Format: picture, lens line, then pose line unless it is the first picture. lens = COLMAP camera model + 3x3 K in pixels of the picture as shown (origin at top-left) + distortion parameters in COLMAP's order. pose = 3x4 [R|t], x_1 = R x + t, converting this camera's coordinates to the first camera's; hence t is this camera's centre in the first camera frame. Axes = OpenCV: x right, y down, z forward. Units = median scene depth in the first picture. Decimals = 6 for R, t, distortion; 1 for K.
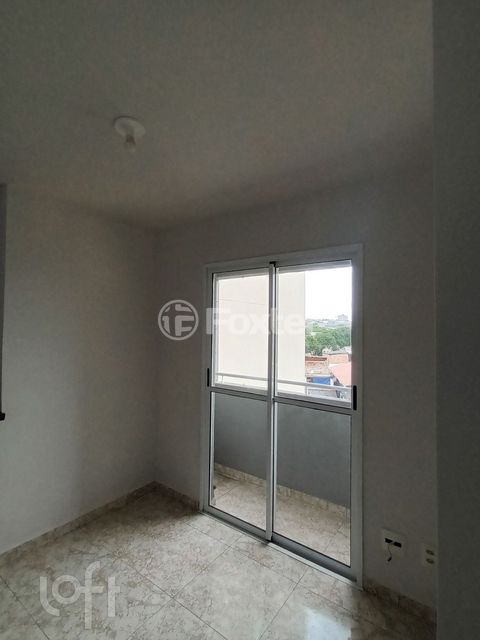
lens RADIAL K [[313.8, 0, 238.0], [0, 313.8, 317.2], [0, 0, 1]] dist [-0.004178, -0.000768]
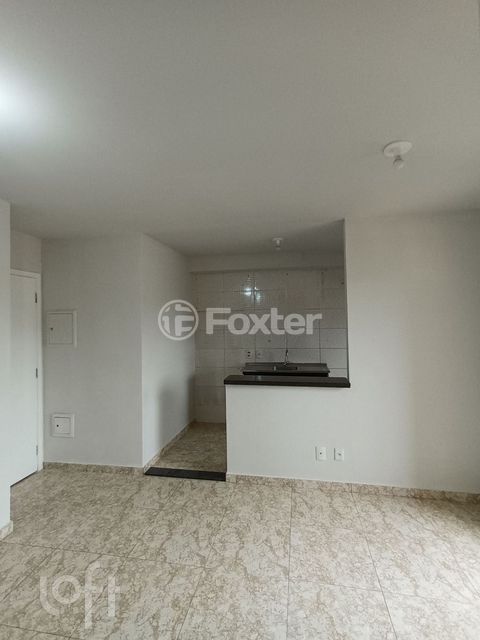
lens RADIAL K [[313.8, 0, 238.0], [0, 313.8, 320.0], [0, 0, 1]] dist [-0.004178, -0.000768]
pose [[0.430949, -0.005691, -0.902358, 0.290870], [0.031210, 0.999476, 0.008602, 0.007278], [0.901836, -0.031869, 0.430901, -0.044222]]
